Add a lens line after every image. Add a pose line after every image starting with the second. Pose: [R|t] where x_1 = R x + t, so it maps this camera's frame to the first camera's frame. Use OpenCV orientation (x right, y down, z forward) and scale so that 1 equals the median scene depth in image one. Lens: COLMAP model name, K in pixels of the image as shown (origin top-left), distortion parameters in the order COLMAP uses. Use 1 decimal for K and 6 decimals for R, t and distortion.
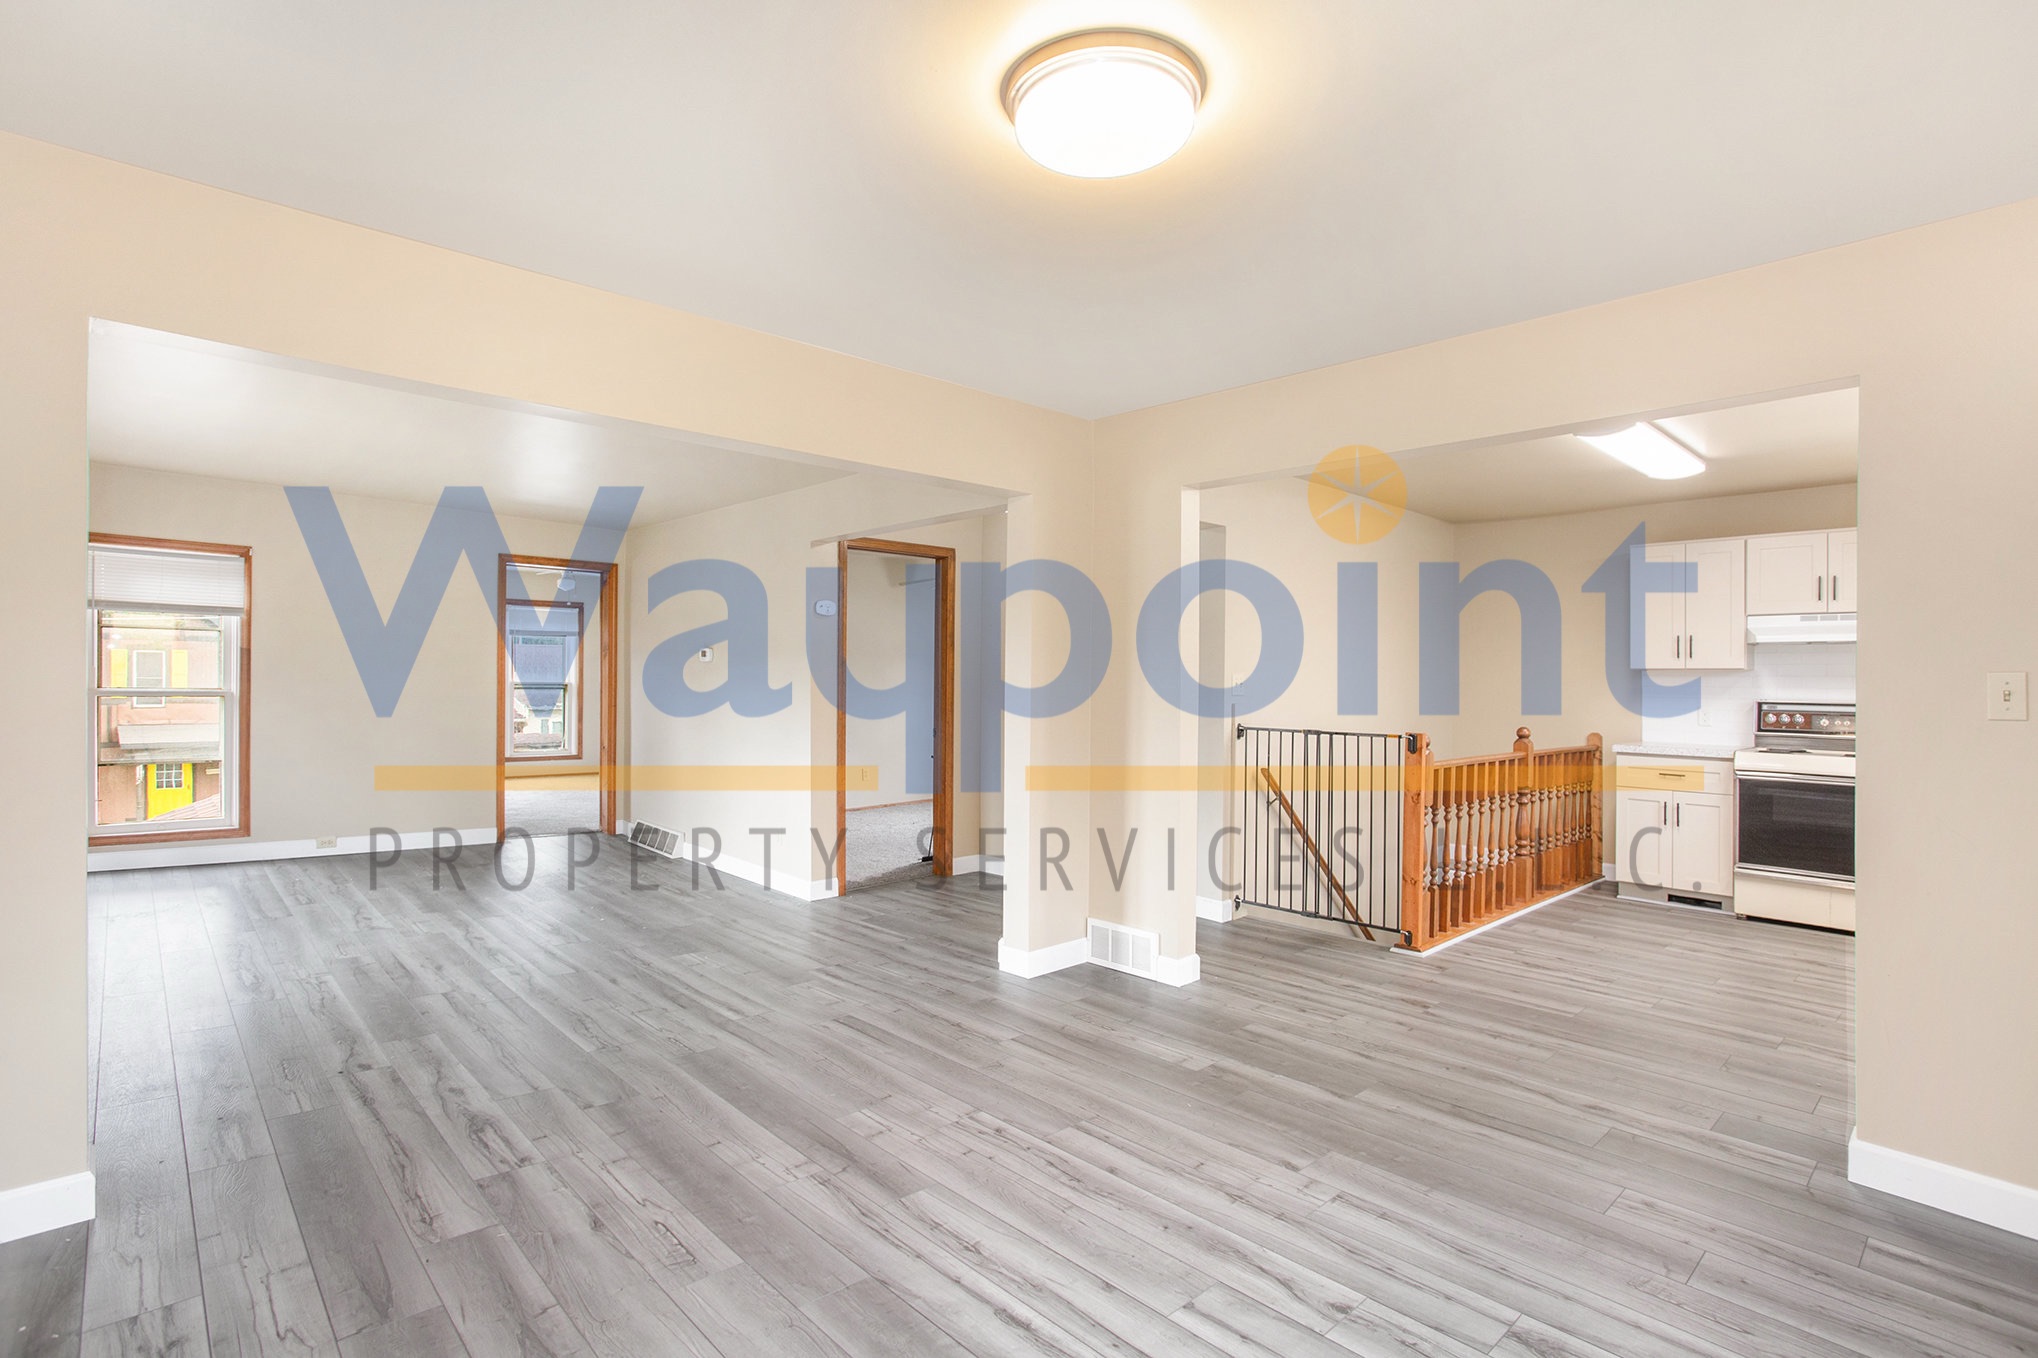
lens RADIAL K [[980.7, 0, 1027.7], [0, 980.7, 674.5], [0, 0, 1]] dist [0.015295, 0.000220]
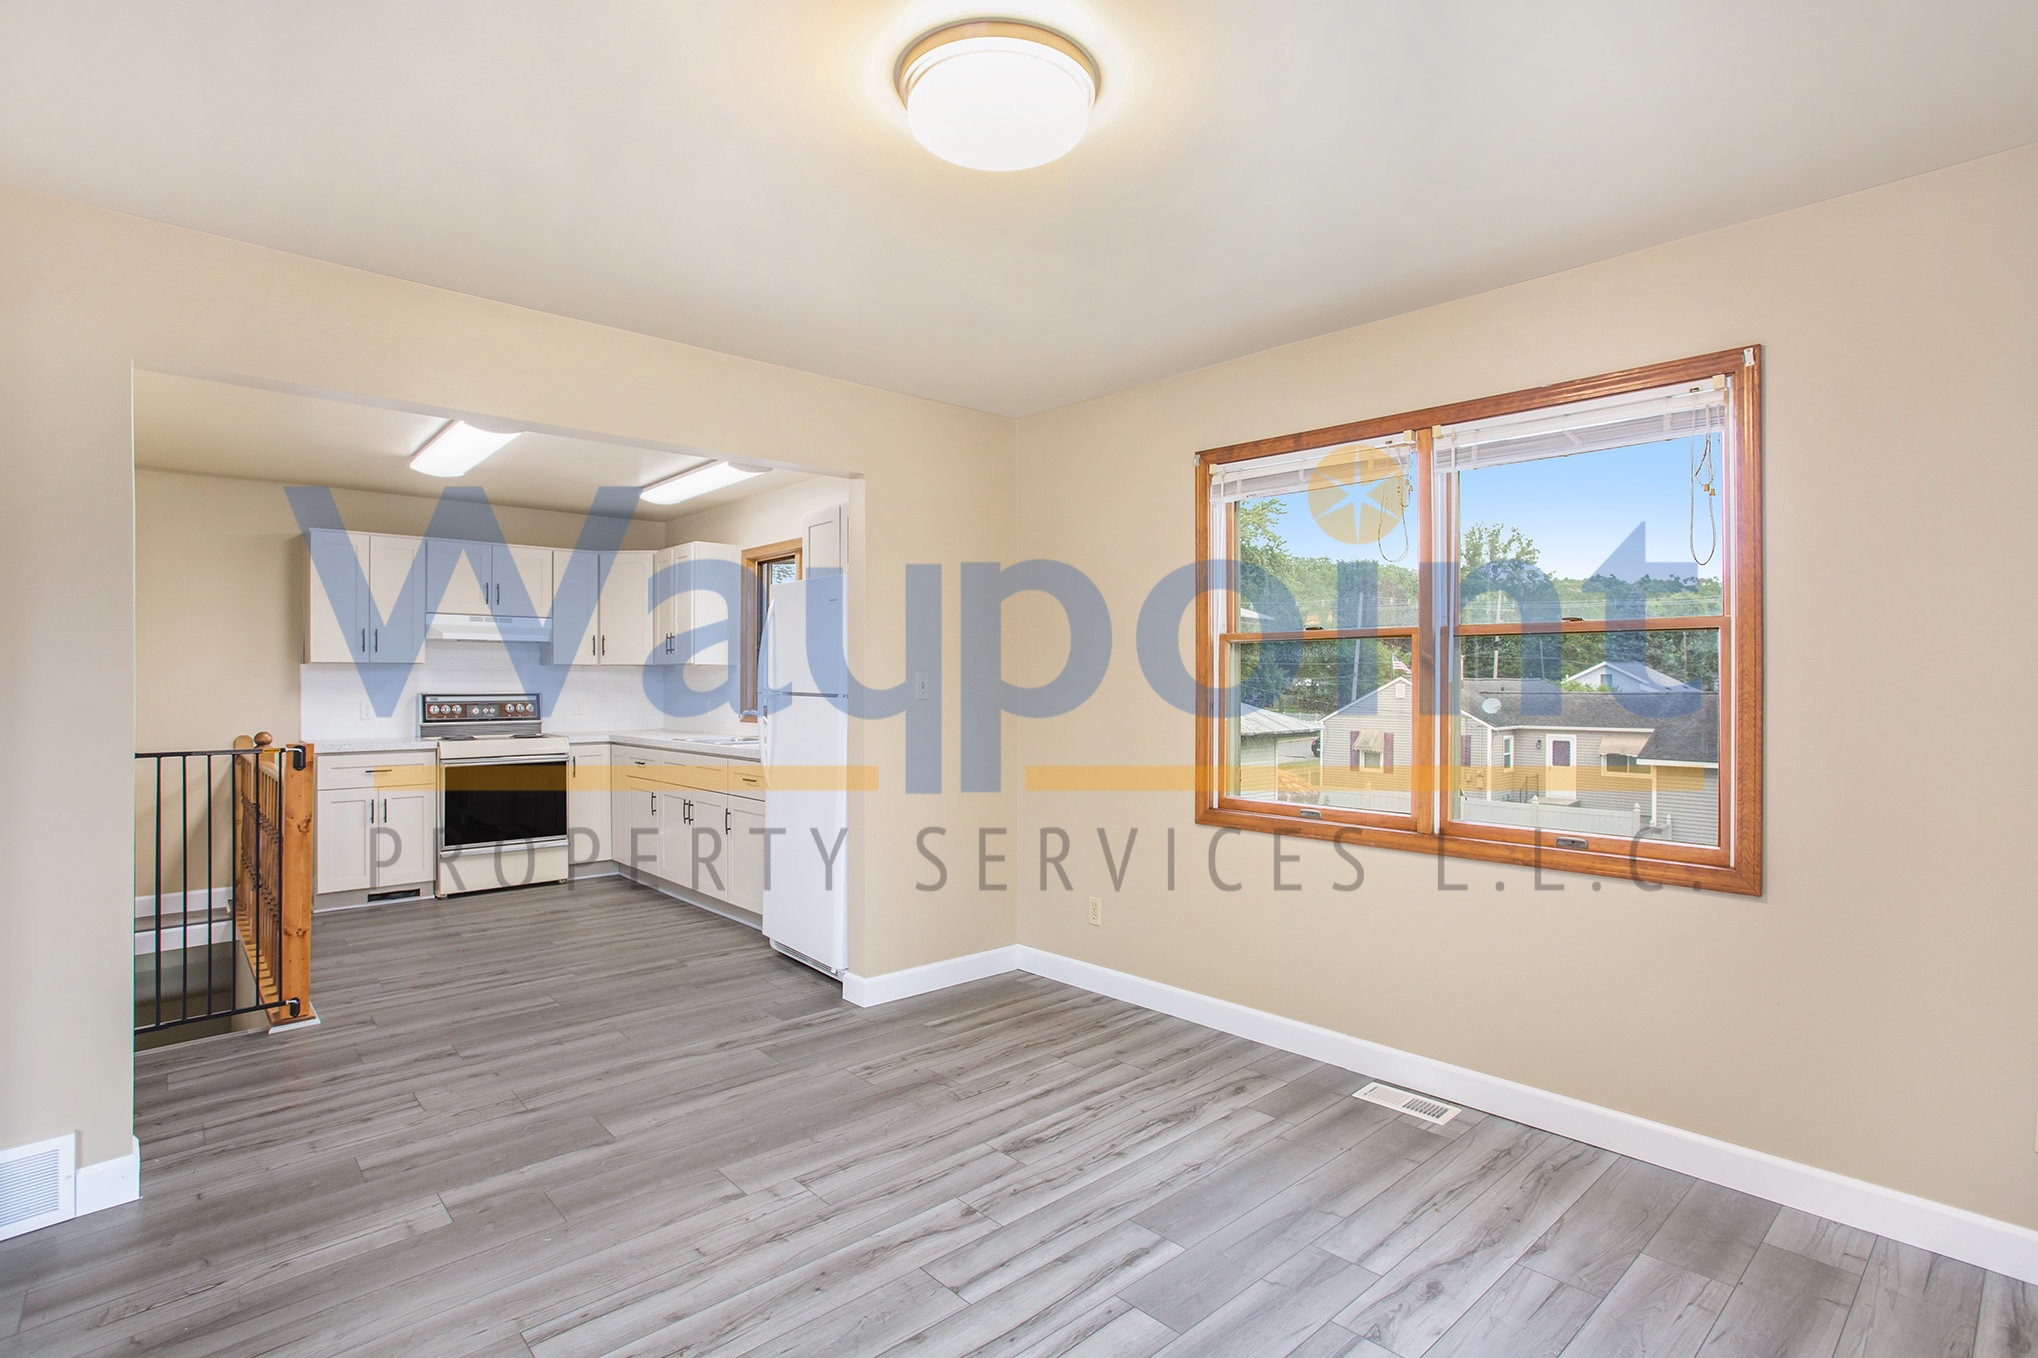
lens RADIAL K [[1011.2, 0, 1019.0], [0, 1011.2, 679.0], [0, 0, 1]] dist [0.003317, 0.001086]
pose [[0.039394, -0.008005, 0.999192, -0.419871], [-0.006619, 0.999944, 0.008272, -0.002494], [-0.999202, -0.006939, 0.039339, 0.427055]]
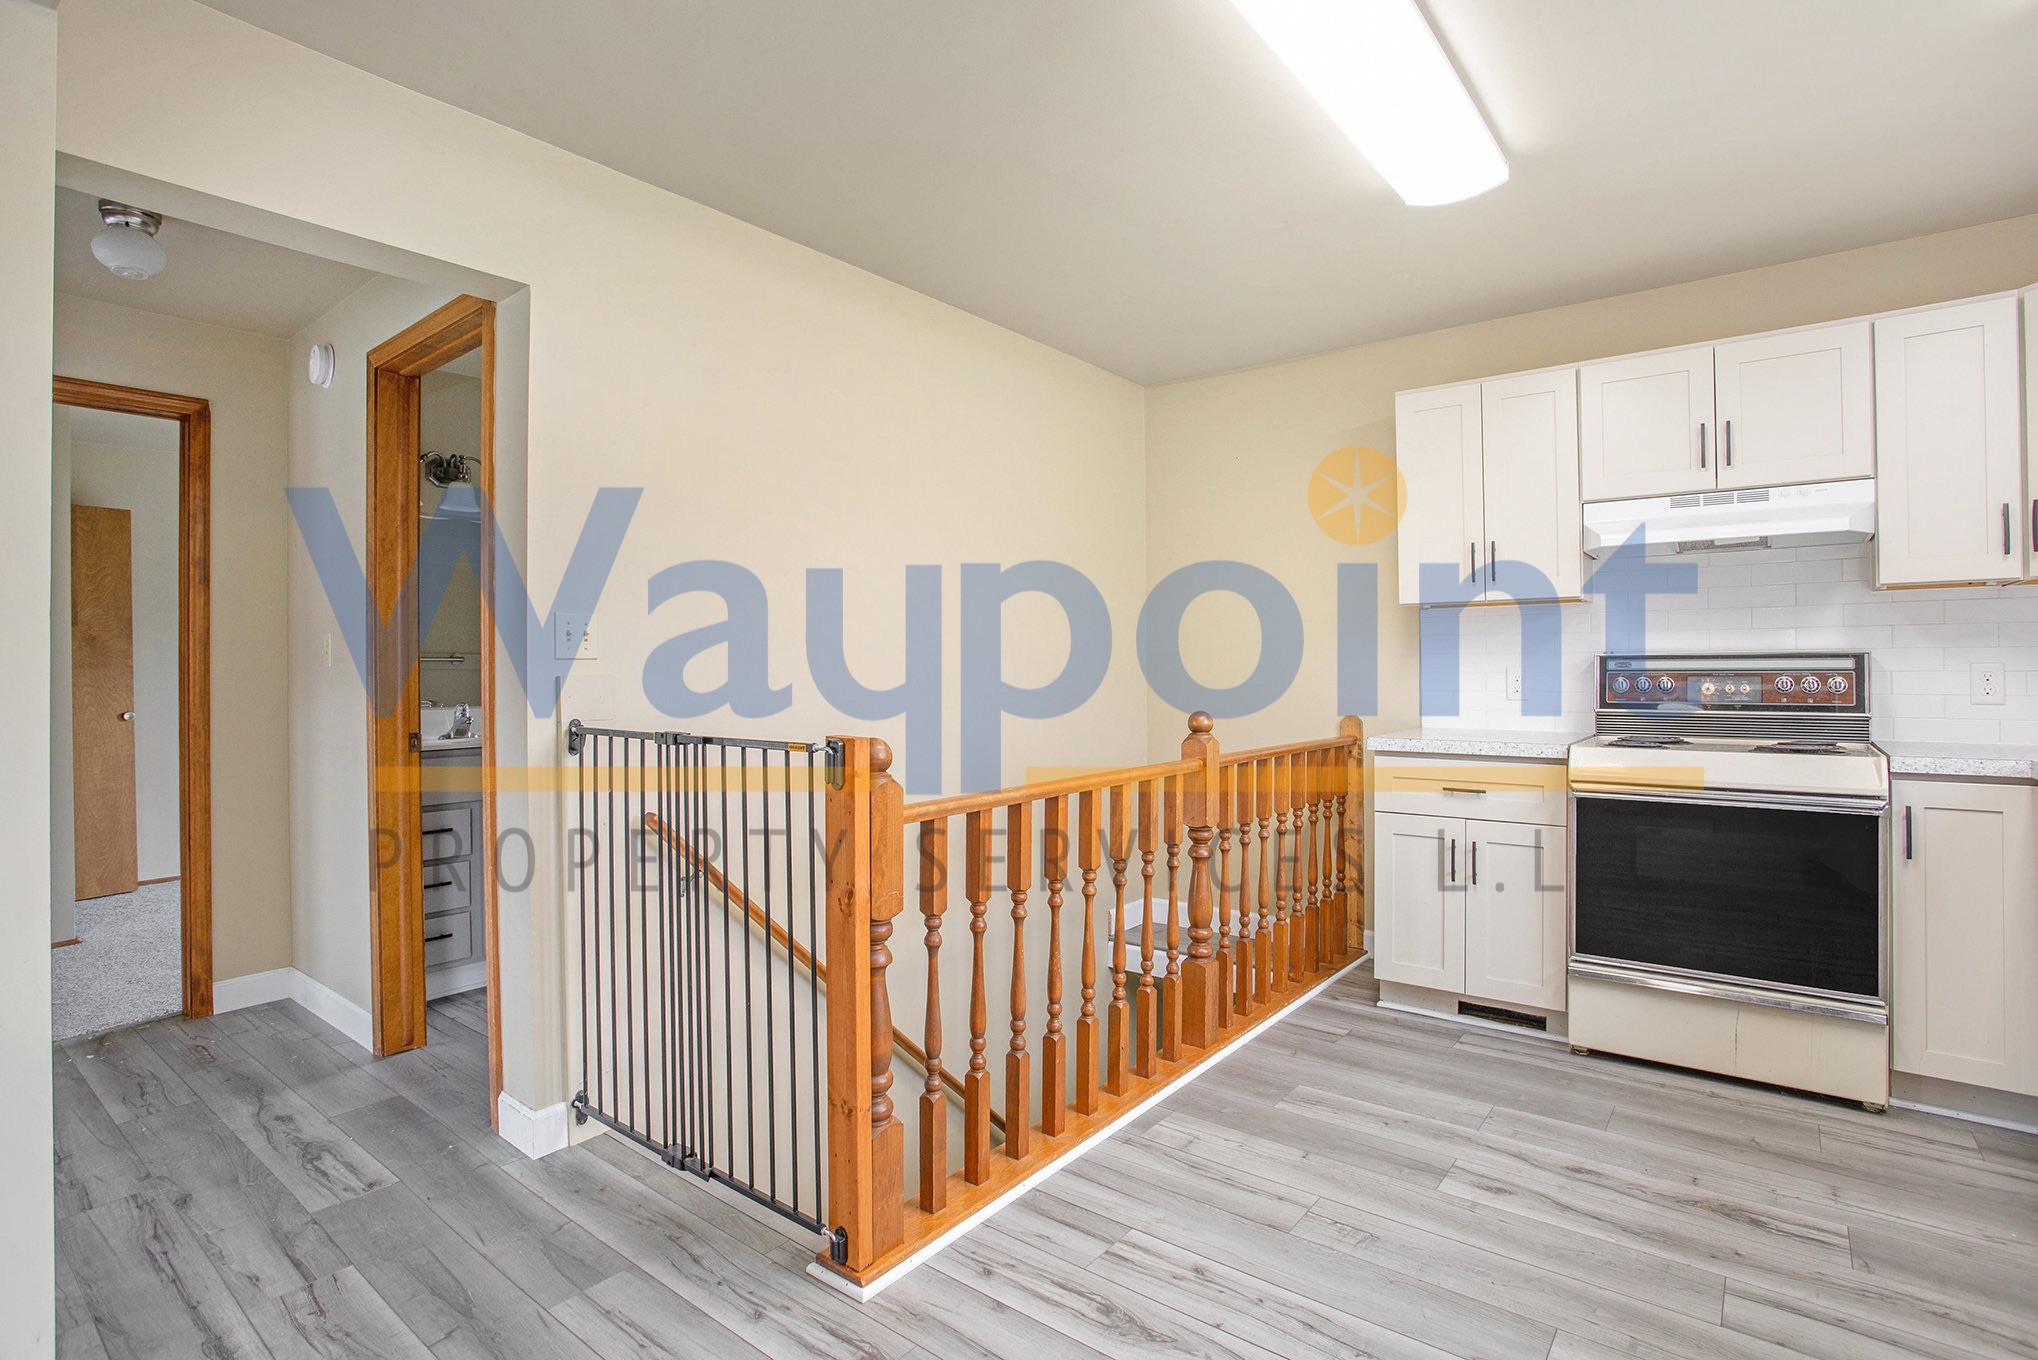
lens RADIAL K [[973.4, 0, 1019.0], [0, 973.4, 680.0], [0, 0, 1]] dist [-0.020207, 0.000242]
pose [[0.991150, -0.020614, 0.131138, 0.438827], [0.017930, 0.999606, 0.021615, 0.031442], [-0.131531, -0.019072, 0.991129, 0.649299]]
